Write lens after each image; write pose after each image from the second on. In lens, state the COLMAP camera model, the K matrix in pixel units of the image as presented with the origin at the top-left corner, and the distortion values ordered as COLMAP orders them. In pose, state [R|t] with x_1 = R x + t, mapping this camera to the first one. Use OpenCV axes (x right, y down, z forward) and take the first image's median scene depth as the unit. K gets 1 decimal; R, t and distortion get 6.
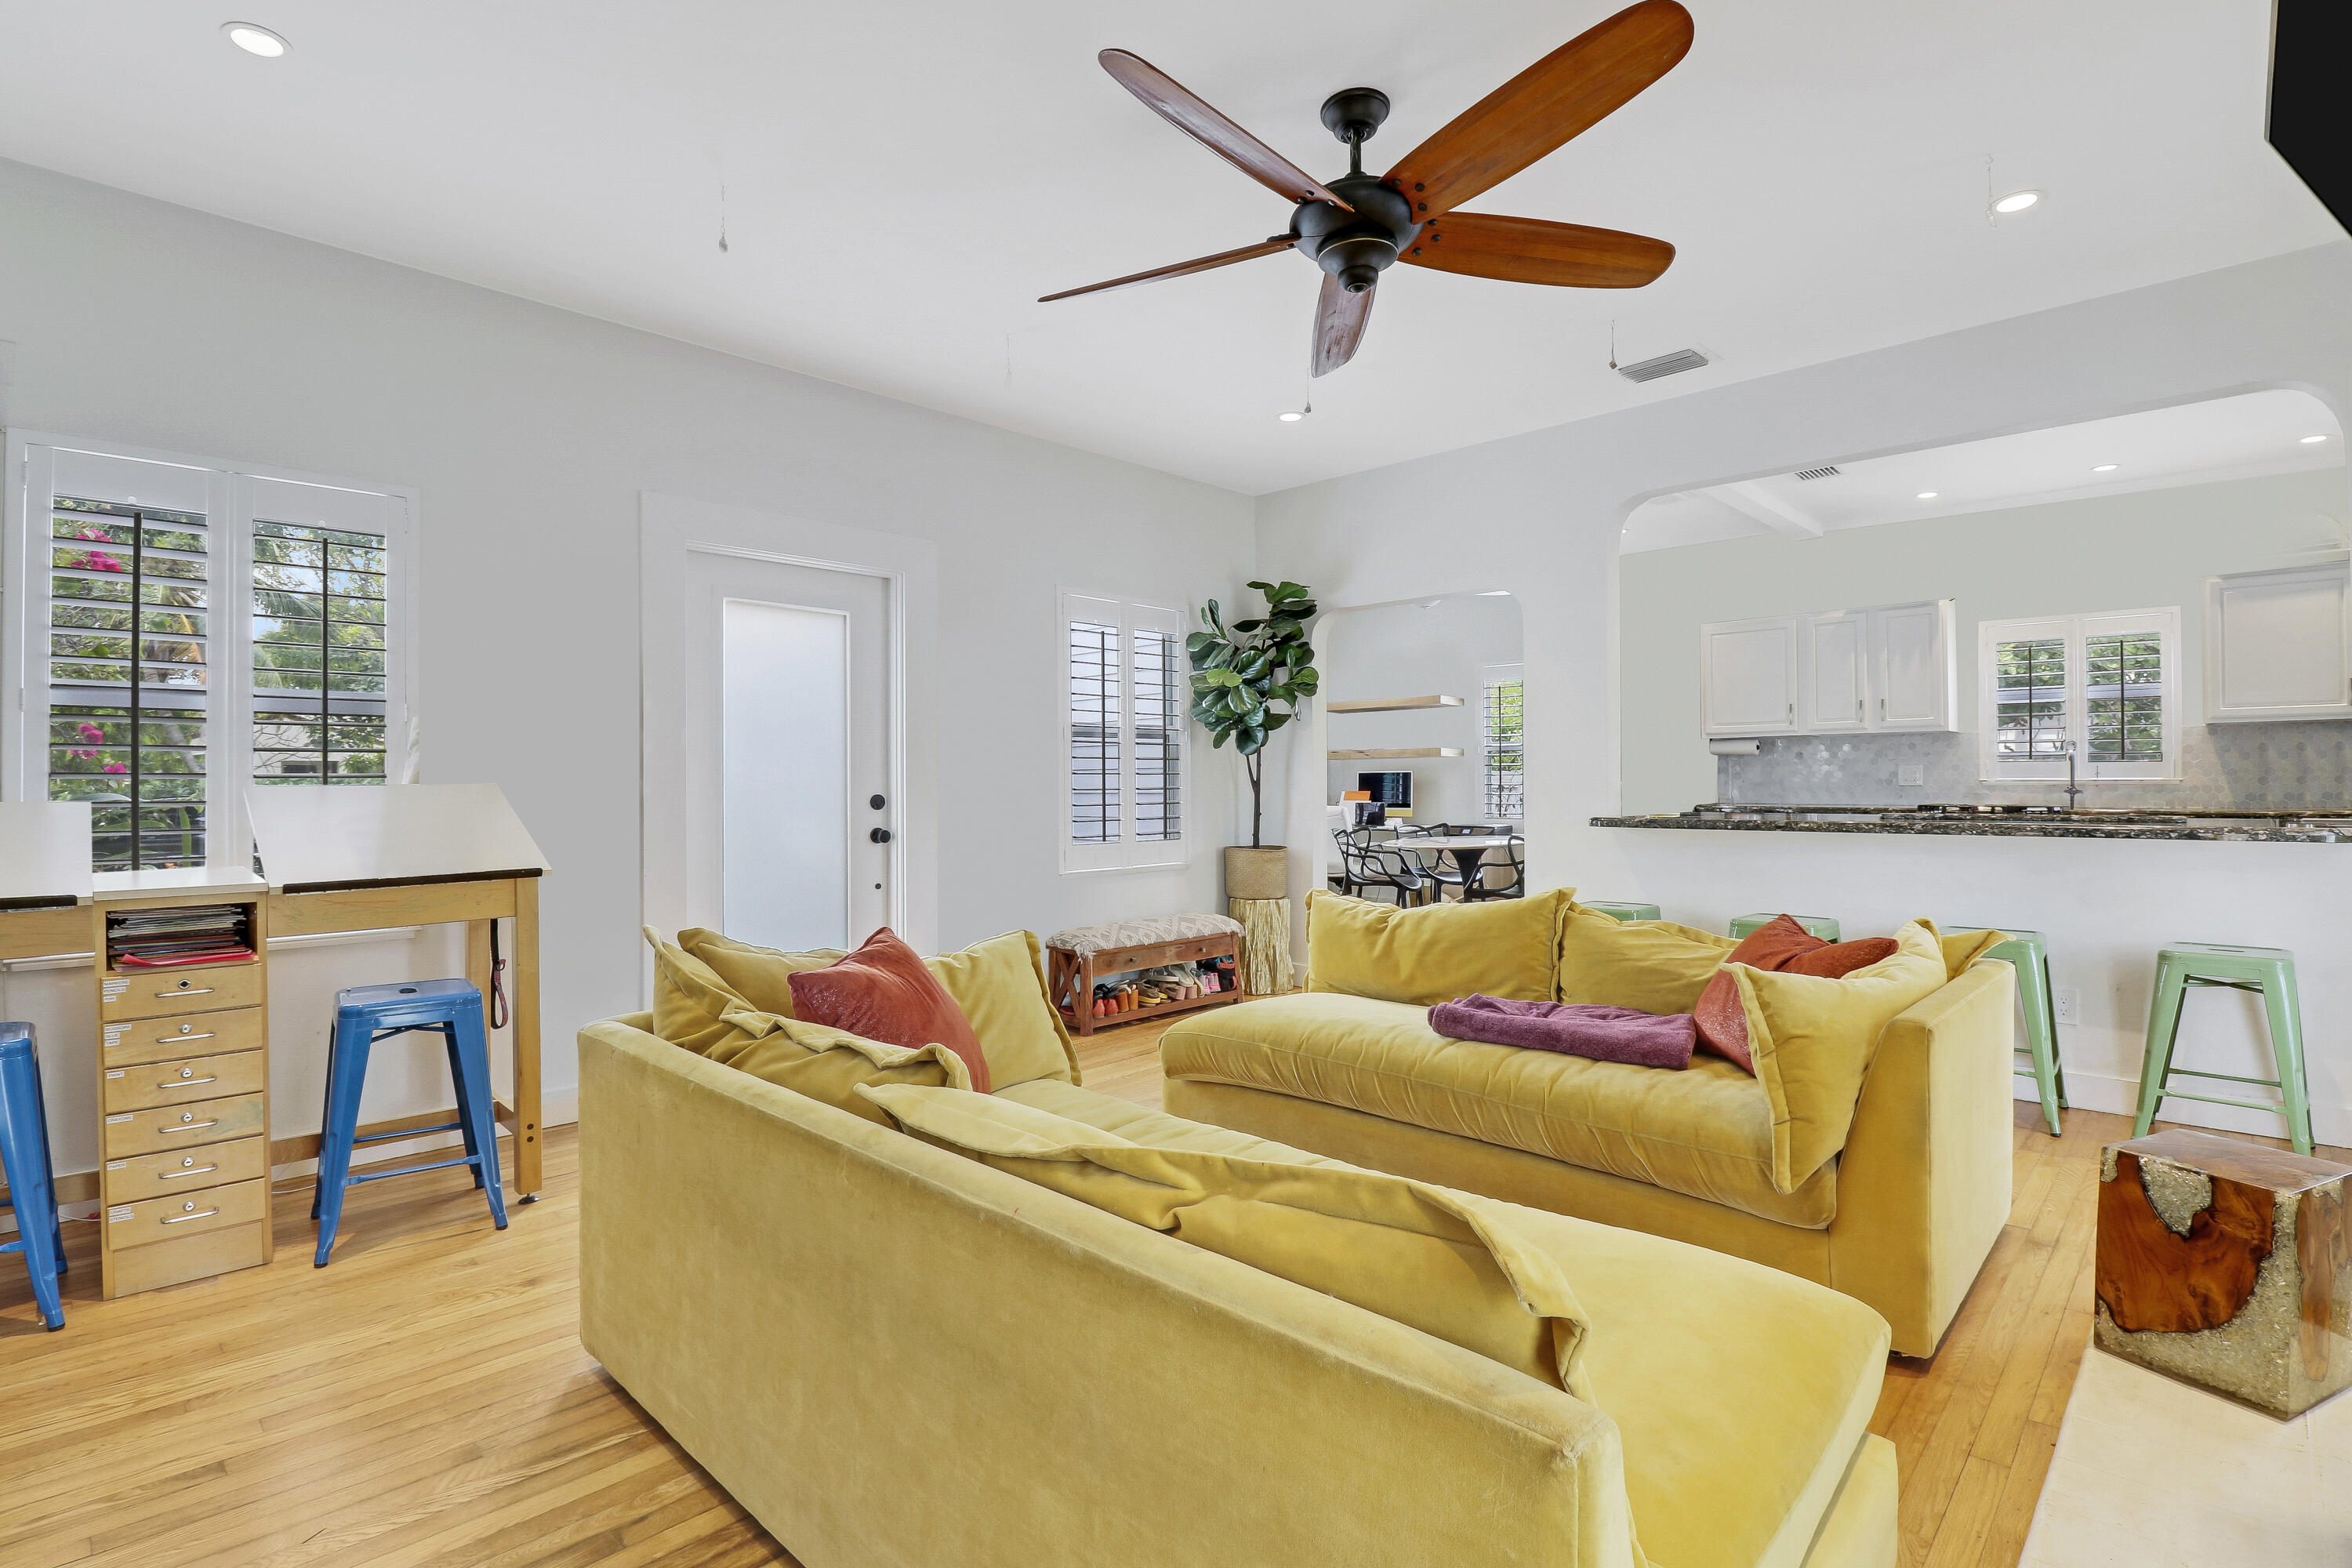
lens RADIAL K [[1128.7, 0, 1154.9], [0, 1128.7, 771.3], [0, 0, 1]] dist [0.002002, -0.010023]
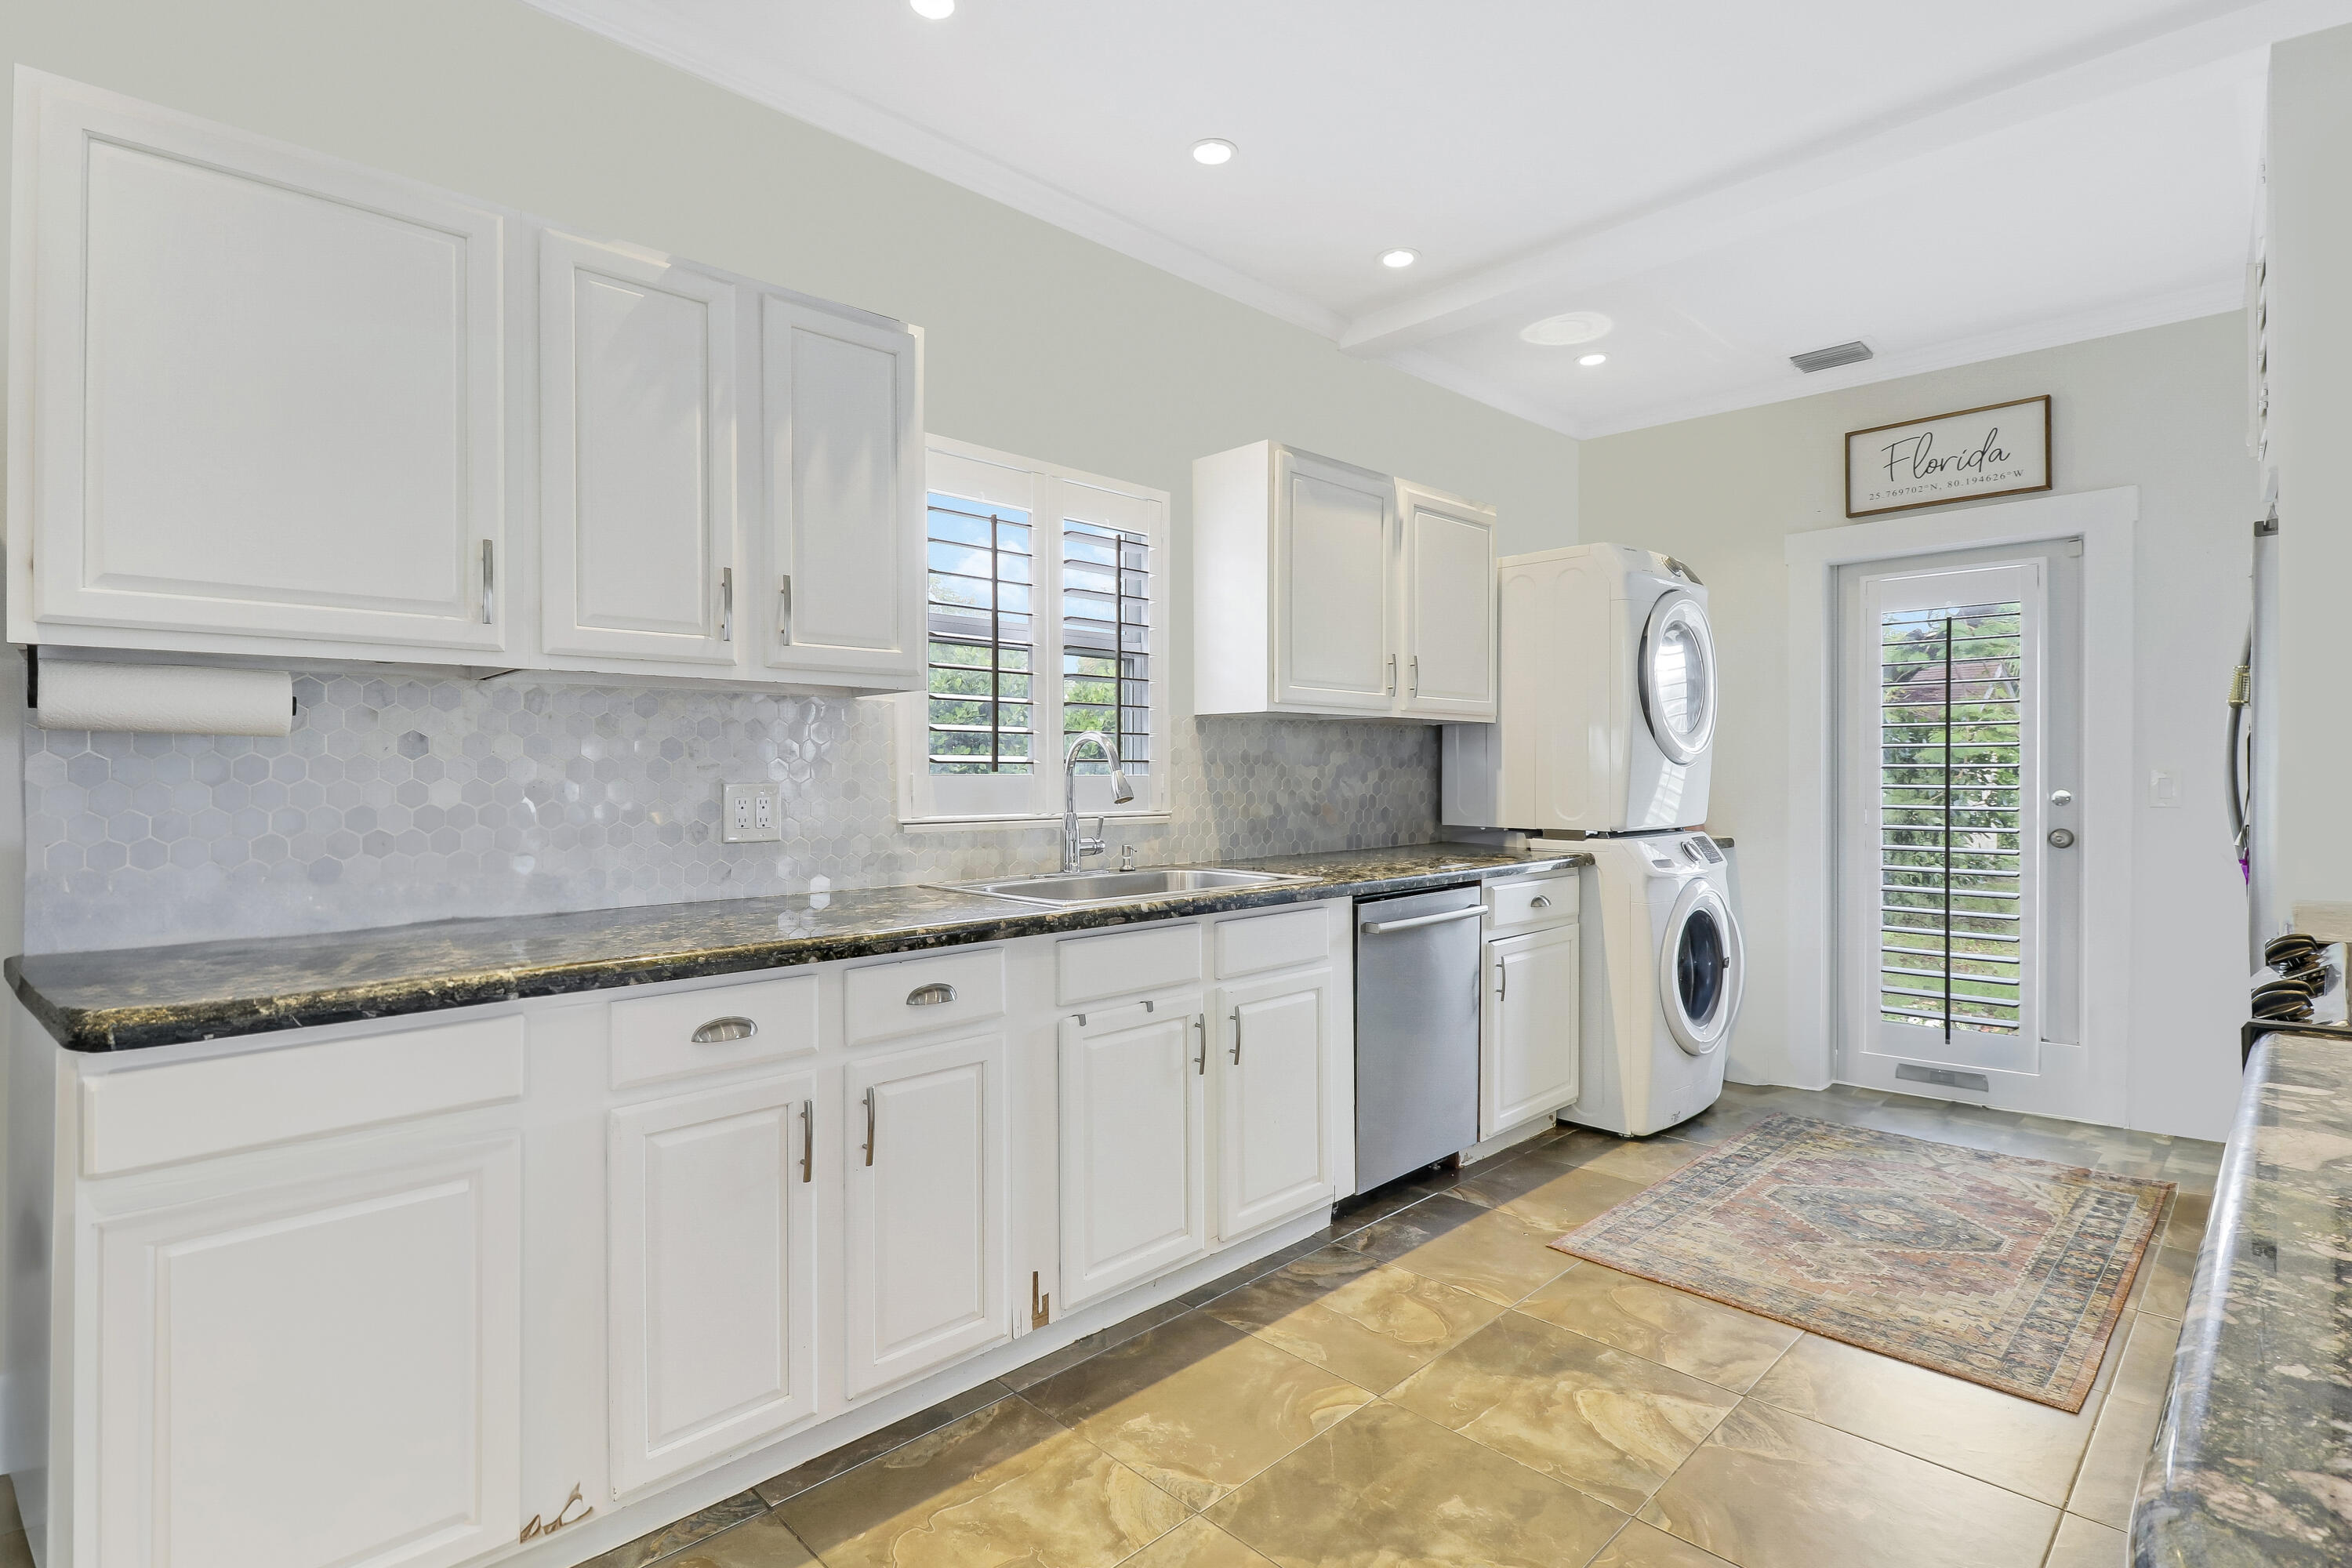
lens RADIAL K [[1128.7, 0, 1154.9], [0, 1128.7, 771.3], [0, 0, 1]] dist [0.002002, -0.010023]
pose [[0.028787, 0.006793, 0.999562, 0.326674], [-0.008330, 0.999944, -0.006556, -0.008001], [-0.999551, -0.008138, 0.028842, 0.870880]]
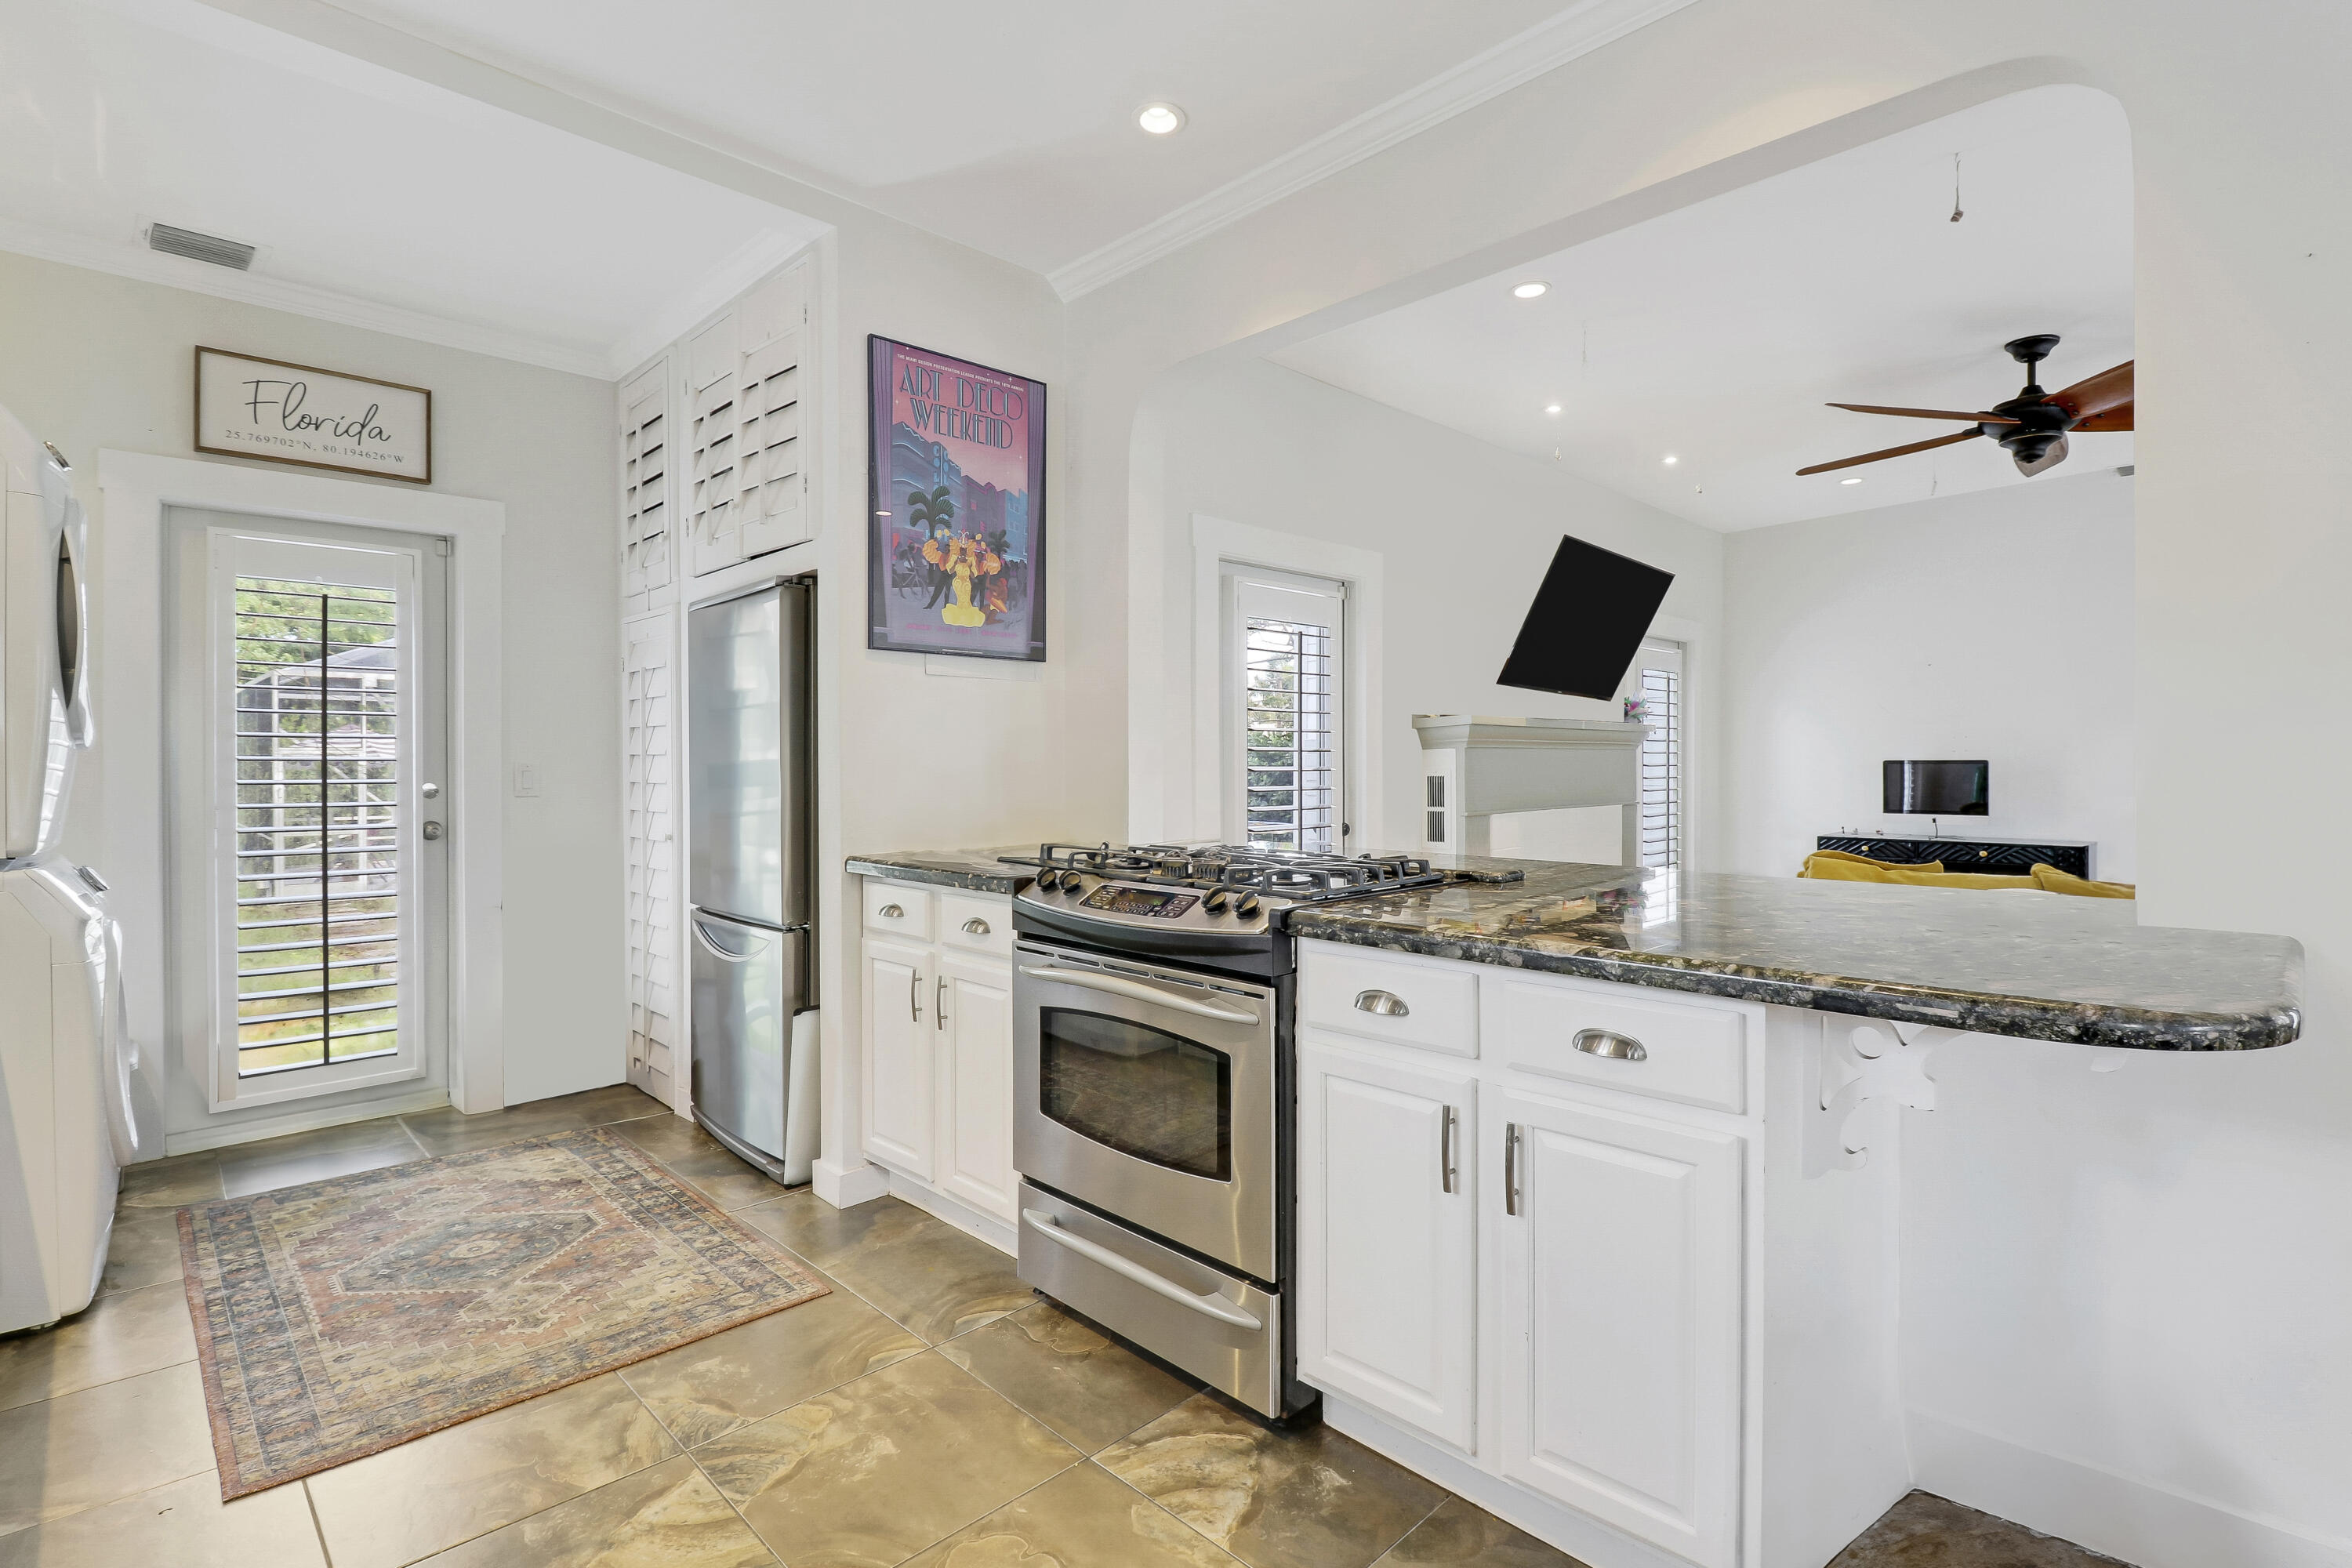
lens RADIAL K [[1128.7, 0, 1154.9], [0, 1128.7, 771.3], [0, 0, 1]] dist [0.002002, -0.010023]
pose [[-0.999521, 0.007962, 0.029897, 0.517223], [0.007889, 0.999966, -0.002528, -0.007555], [-0.029916, -0.002291, -0.999550, 0.994883]]
